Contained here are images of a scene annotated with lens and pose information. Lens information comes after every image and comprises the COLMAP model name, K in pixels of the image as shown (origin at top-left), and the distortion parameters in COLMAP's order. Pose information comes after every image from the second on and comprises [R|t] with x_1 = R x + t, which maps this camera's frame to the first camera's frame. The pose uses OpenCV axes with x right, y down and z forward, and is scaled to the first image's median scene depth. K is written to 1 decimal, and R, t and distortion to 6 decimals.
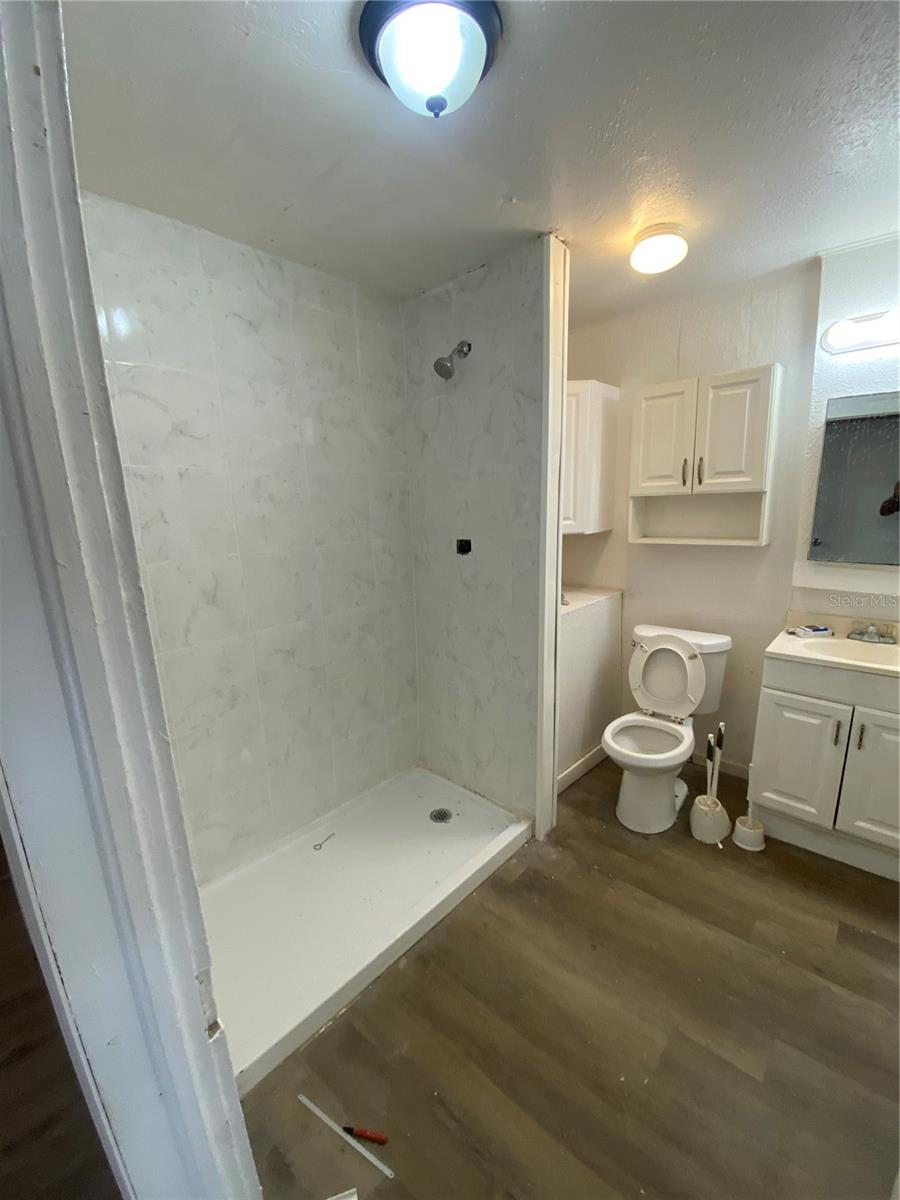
lens RADIAL K [[483.3, 0, 453.0], [0, 483.3, 607.0], [0, 0, 1]] dist [0.026827, -0.026161]
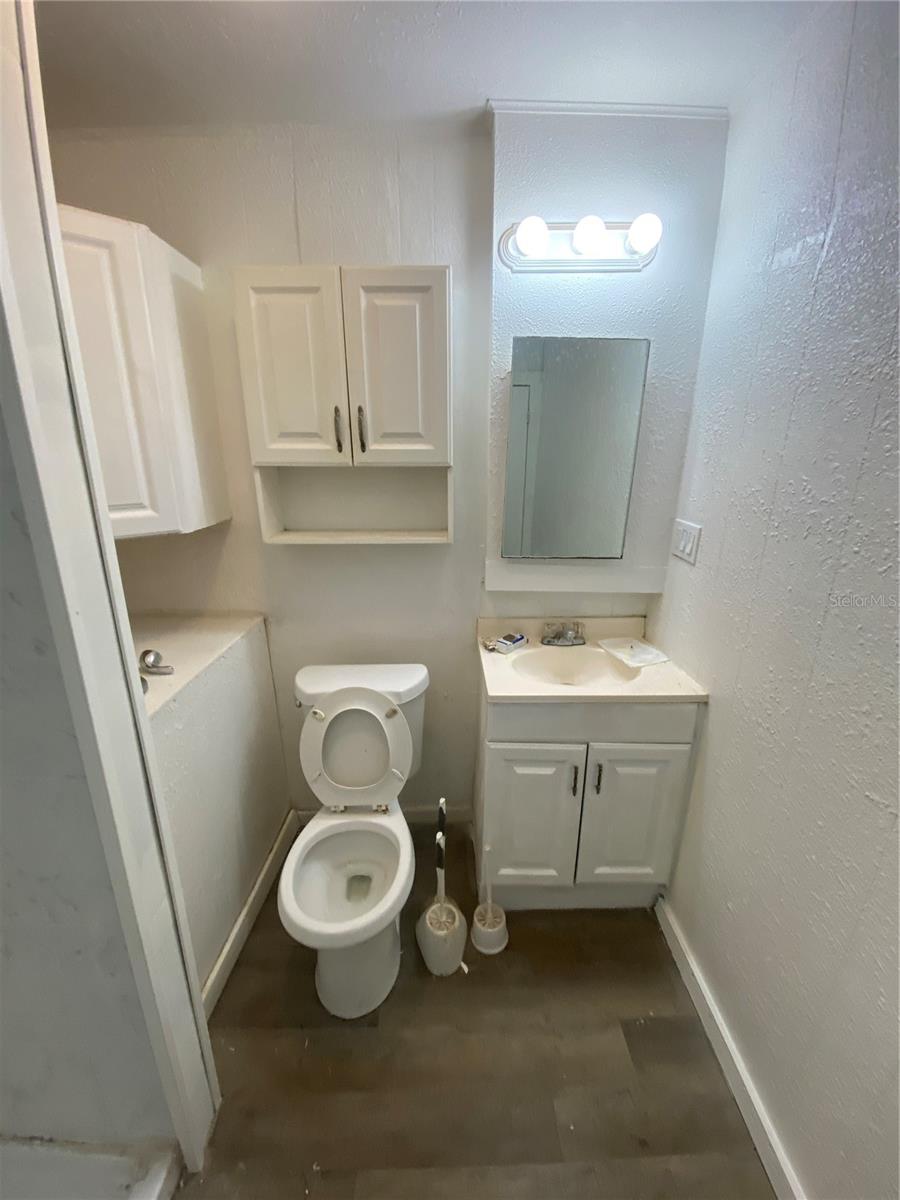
lens RADIAL K [[483.3, 0, 453.0], [0, 483.3, 607.0], [0, 0, 1]] dist [0.026827, -0.026161]
pose [[0.736347, -0.160713, 0.657240, 0.145209], [0.121064, 0.987000, 0.105713, -0.104688], [-0.665685, 0.001726, 0.746231, 0.455687]]
